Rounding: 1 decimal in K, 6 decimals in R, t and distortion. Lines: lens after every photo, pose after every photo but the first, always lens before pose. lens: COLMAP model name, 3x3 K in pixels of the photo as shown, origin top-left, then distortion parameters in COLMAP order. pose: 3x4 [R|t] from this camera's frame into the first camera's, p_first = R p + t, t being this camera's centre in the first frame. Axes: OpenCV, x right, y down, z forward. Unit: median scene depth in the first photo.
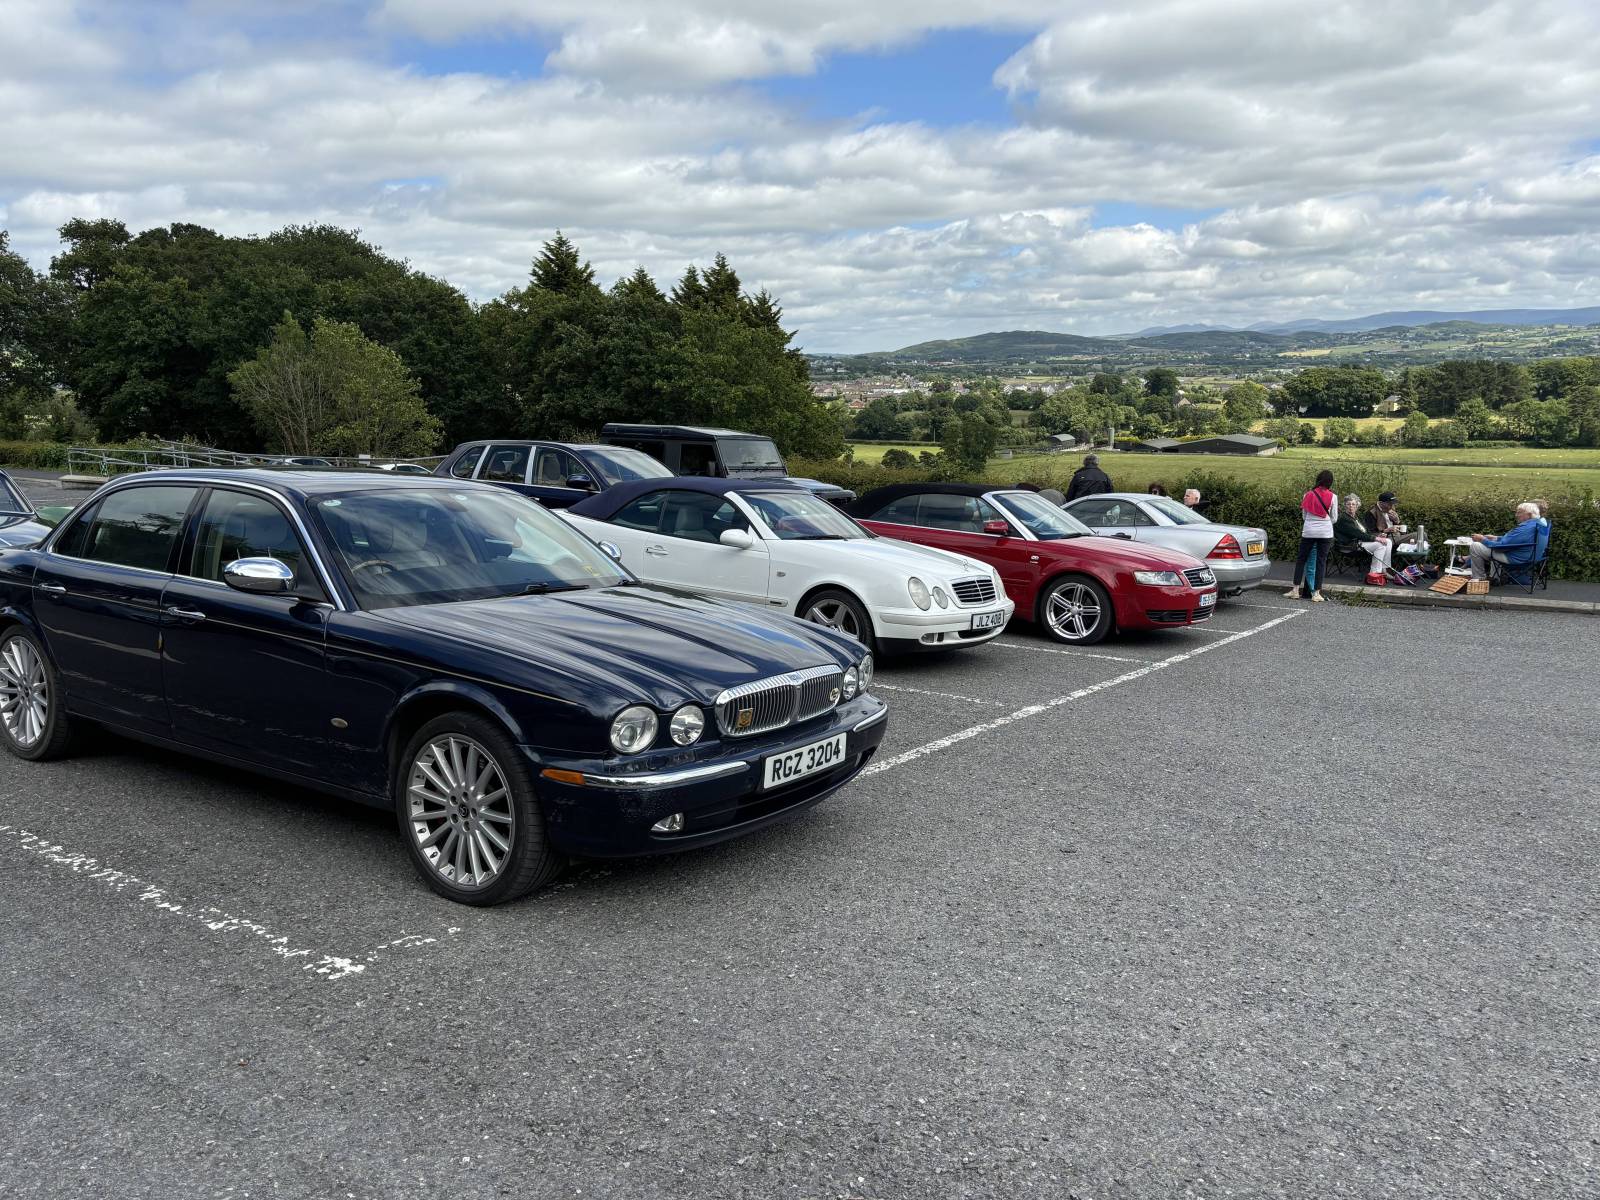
lens RADIAL K [[1210.1, 0, 804.9], [0, 1210.1, 630.9], [0, 0, 1]] dist [0.036637, -0.028939]
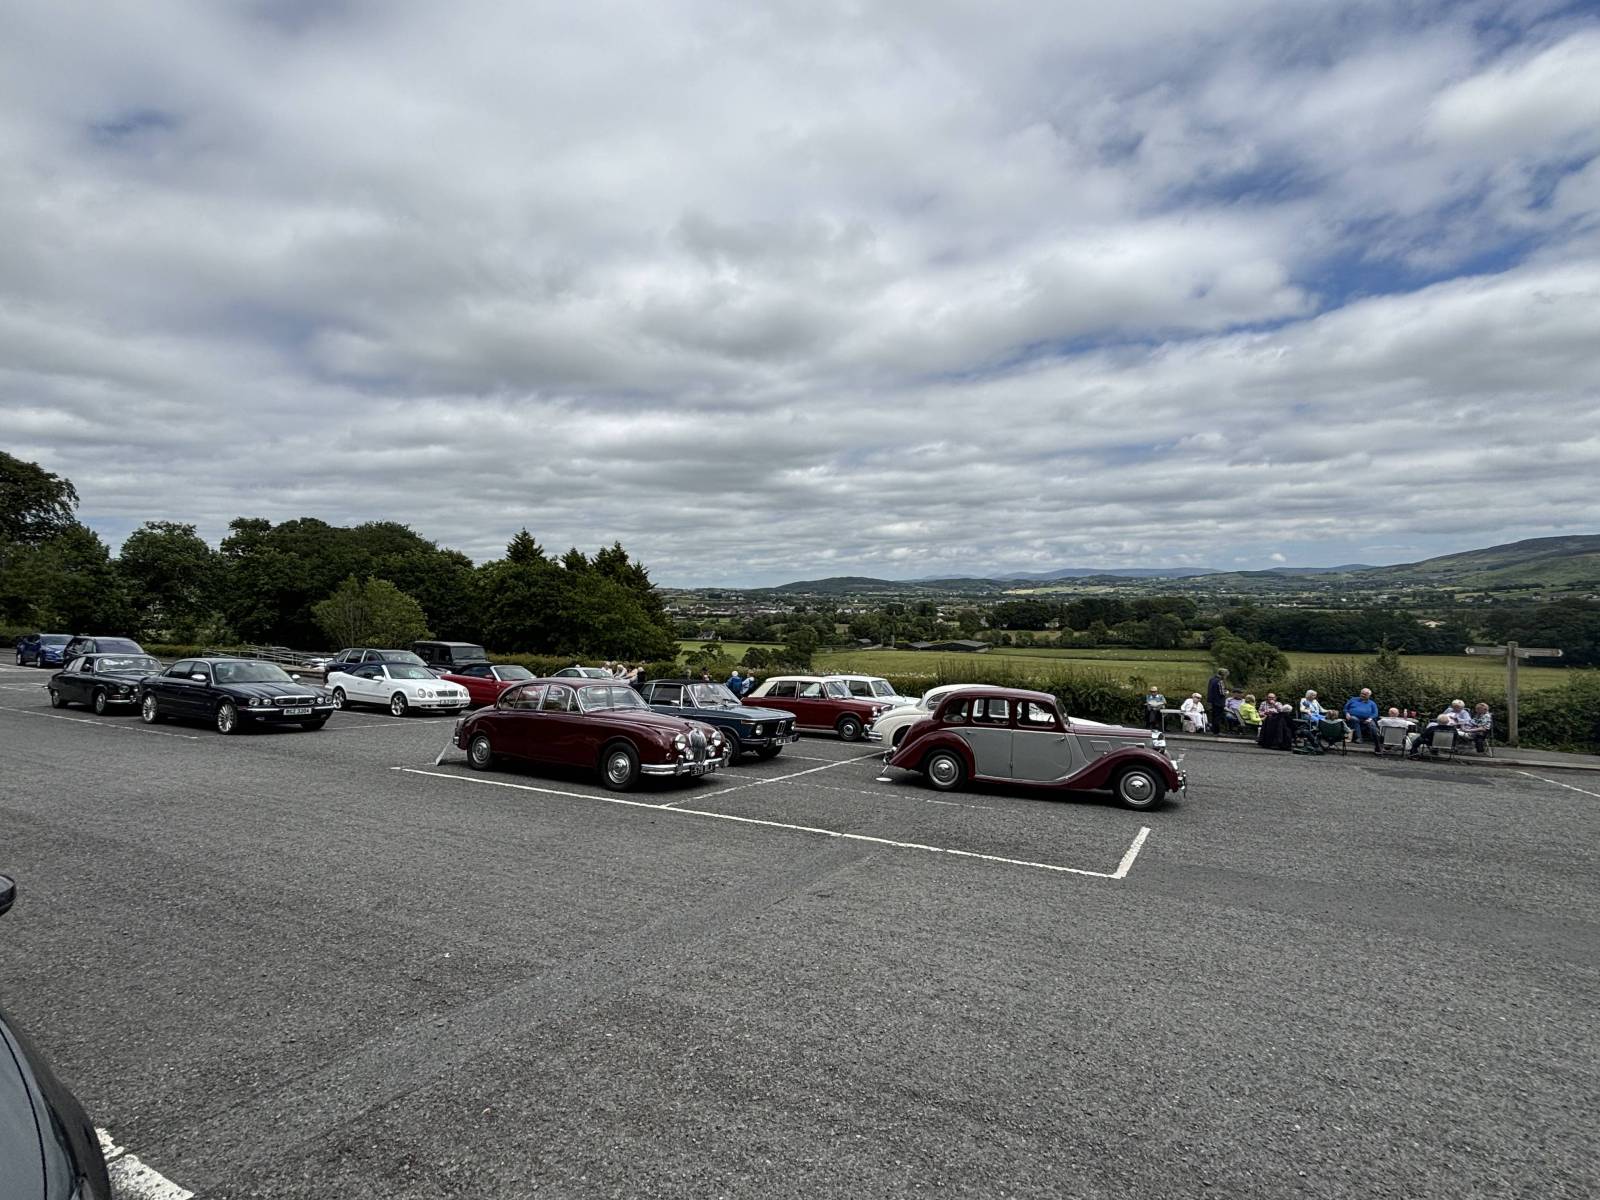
lens RADIAL K [[776.0, 0, 800.0], [0, 776.0, 600.0], [0, 0, 1]] dist [-0.001158, 0.000624]
pose [[0.995147, 0.009098, 0.097973, 0.083694], [0.011498, 0.978142, -0.207621, 0.016130], [-0.097721, 0.207740, 0.973291, -0.120247]]
